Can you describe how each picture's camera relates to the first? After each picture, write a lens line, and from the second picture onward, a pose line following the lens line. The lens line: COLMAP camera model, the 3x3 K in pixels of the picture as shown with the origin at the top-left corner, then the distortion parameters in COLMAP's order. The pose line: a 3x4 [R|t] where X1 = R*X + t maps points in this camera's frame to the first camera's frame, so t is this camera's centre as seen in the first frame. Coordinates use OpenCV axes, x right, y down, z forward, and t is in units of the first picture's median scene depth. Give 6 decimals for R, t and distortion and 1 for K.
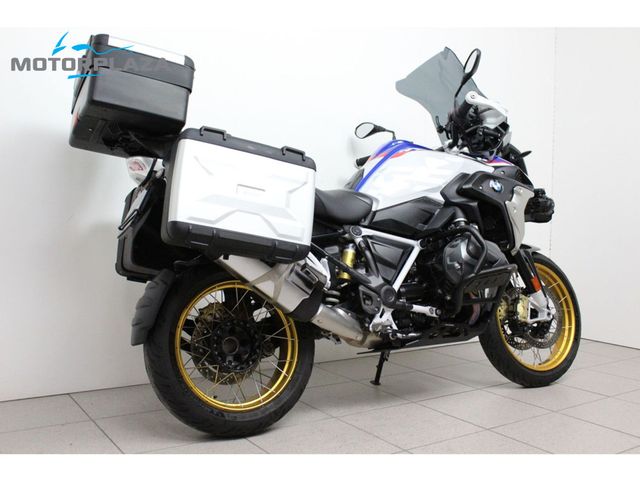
lens RADIAL K [[610.5, 0, 320.0], [0, 610.5, 240.0], [0, 0, 1]] dist [-0.003226, 0.000001]
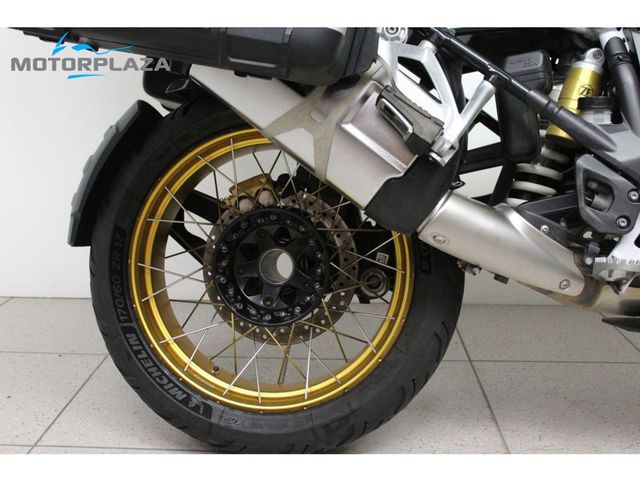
lens RADIAL K [[766.6, 0, 320.0], [0, 766.6, 240.0], [0, 0, 1]] dist [-0.019197, -0.005591]
pose [[0.823750, 0.108495, -0.556476, 0.204072], [-0.010600, 0.984295, 0.176215, 0.045141], [0.566854, -0.139258, 0.811963, 0.524012]]
